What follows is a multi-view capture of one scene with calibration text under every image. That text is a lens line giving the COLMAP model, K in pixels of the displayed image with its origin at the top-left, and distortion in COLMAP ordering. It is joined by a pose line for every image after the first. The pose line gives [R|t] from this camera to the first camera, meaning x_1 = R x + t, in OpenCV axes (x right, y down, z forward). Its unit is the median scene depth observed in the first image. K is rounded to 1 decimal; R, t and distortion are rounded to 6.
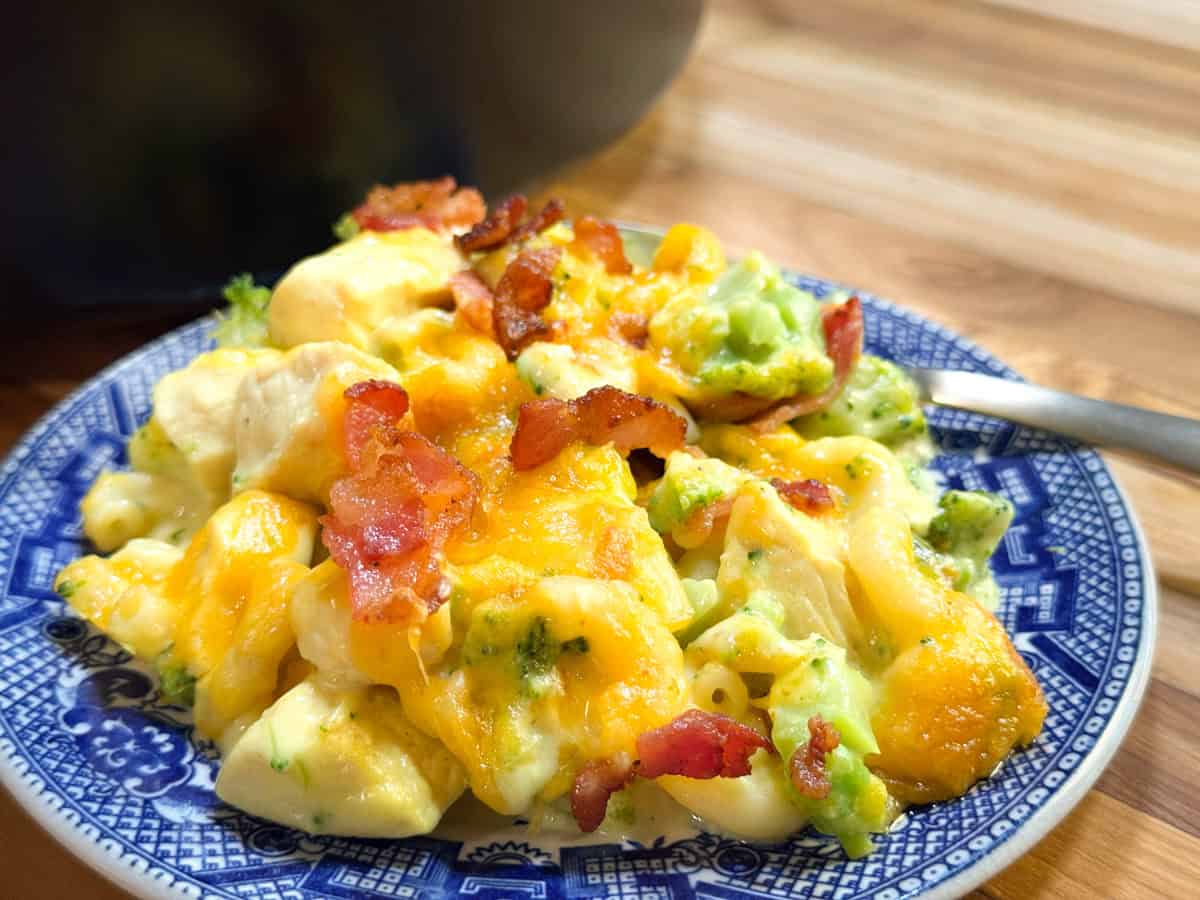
lens RADIAL K [[1758.7, 0, 600.0], [0, 1758.7, 450.0], [0, 0, 1]] dist [0.259399, -0.947657]
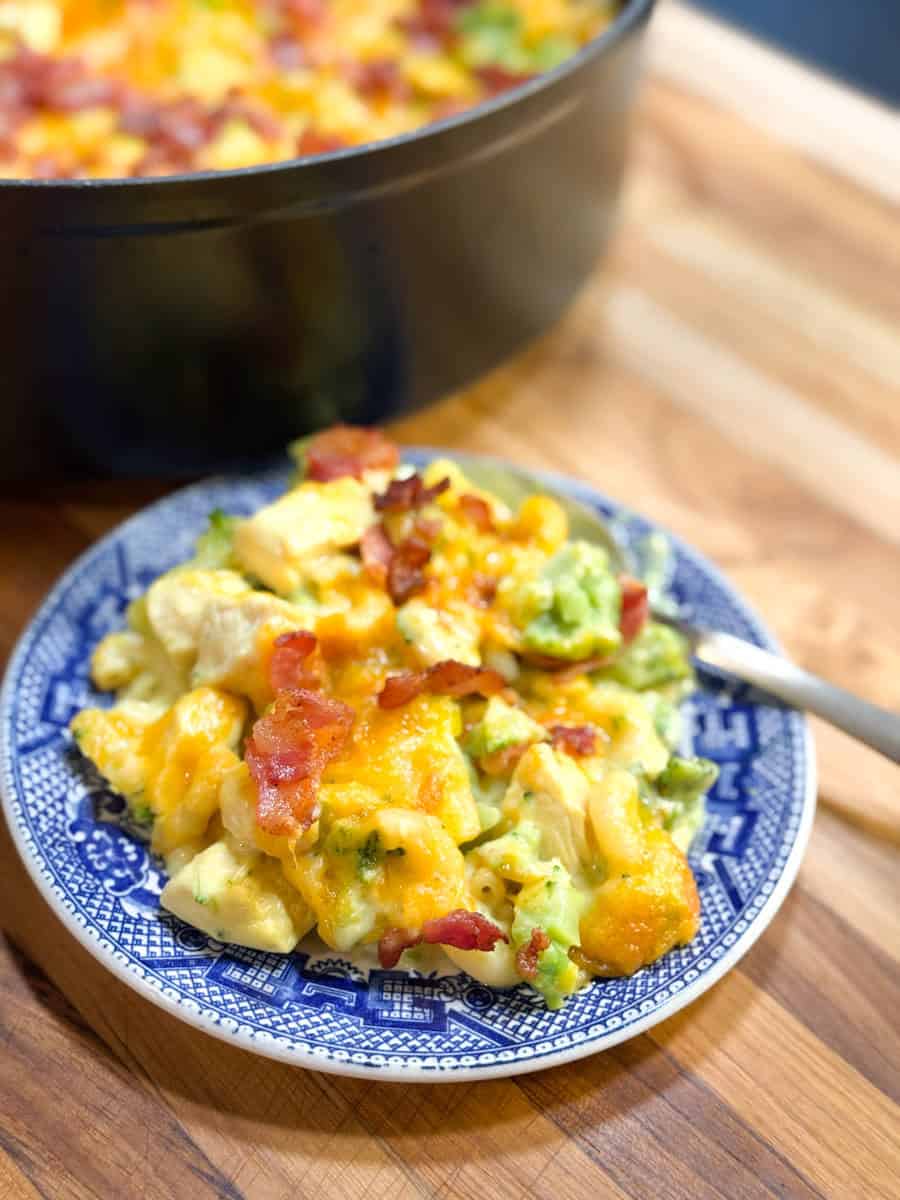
lens RADIAL K [[1758.7, 0, 450.0], [0, 1758.7, 600.0], [0, 0, 1]] dist [0.259399, -0.947657]
pose [[0.987636, 0.150148, -0.045066, 0.066010], [-0.138907, 0.971438, 0.192389, -0.387556], [0.072666, -0.183750, 0.980283, -0.454376]]
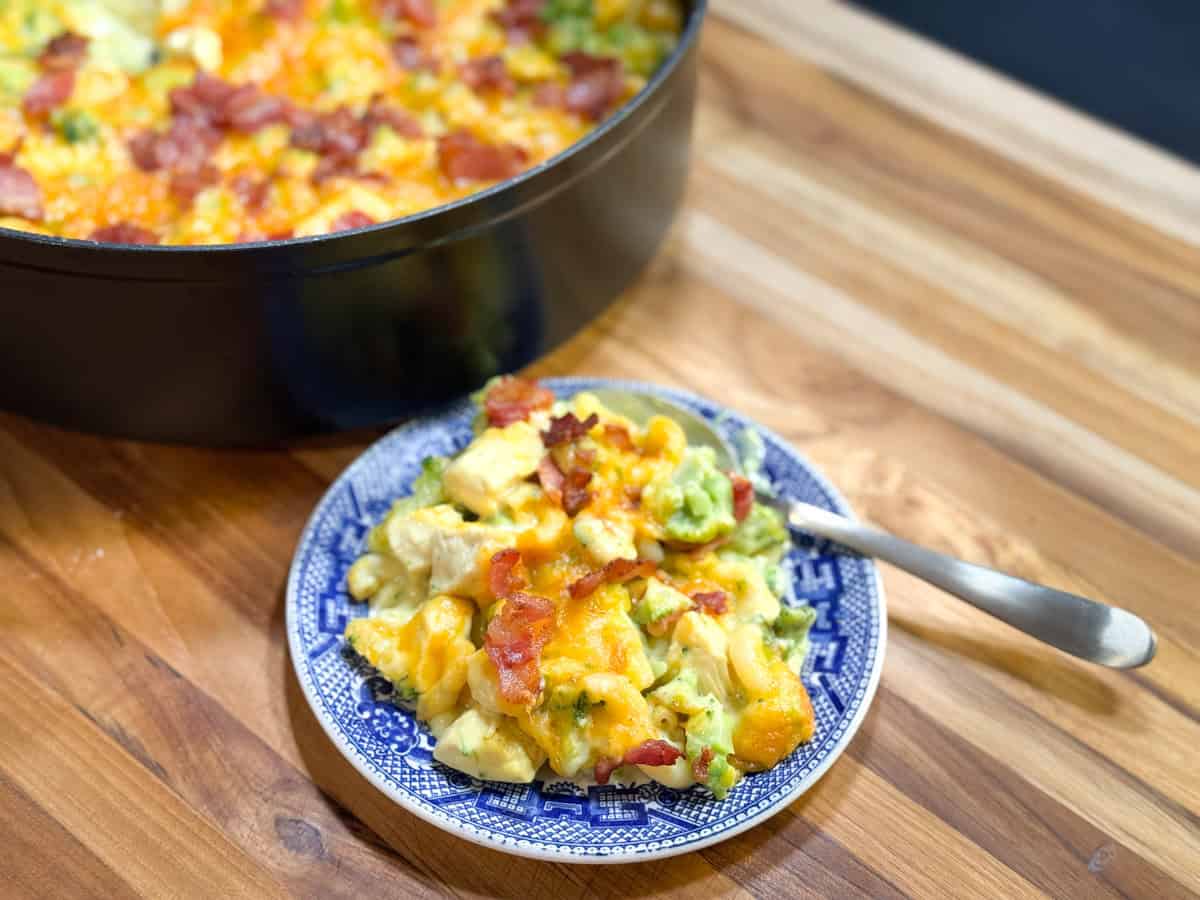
lens RADIAL K [[1758.7, 0, 600.0], [0, 1758.7, 450.0], [0, 0, 1]] dist [0.259399, -0.947657]
pose [[0.998924, 0.044488, 0.013071, -0.052397], [-0.046338, 0.968020, 0.246557, -0.694223], [-0.001684, -0.246897, 0.969040, -0.990530]]
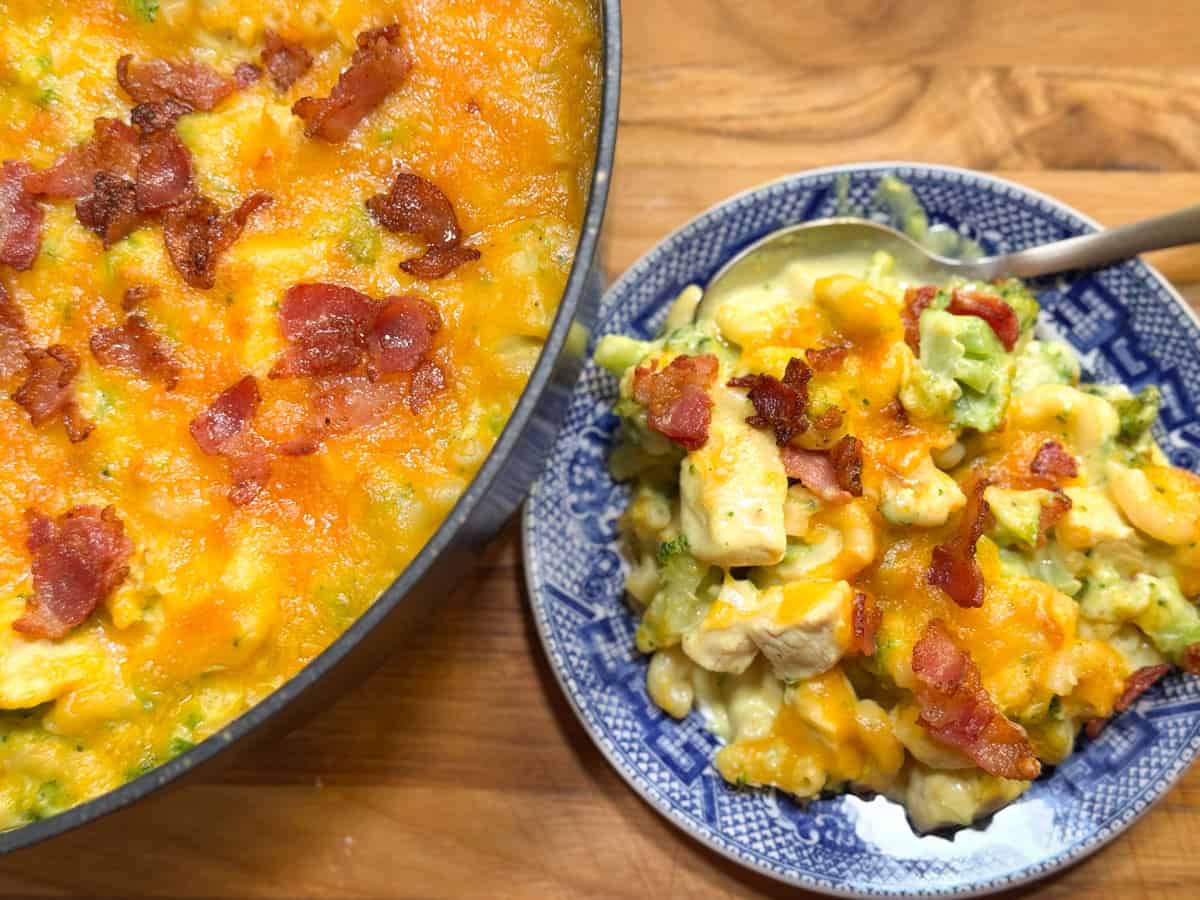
lens RADIAL K [[1758.7, 0, 600.0], [0, 1758.7, 450.0], [0, 0, 1]] dist [0.259399, -0.947657]
pose [[0.793742, -0.604567, 0.066874, -0.349048], [0.349337, 0.543107, 0.763543, -1.507818], [-0.497932, -0.582695, 0.642285, 0.185385]]
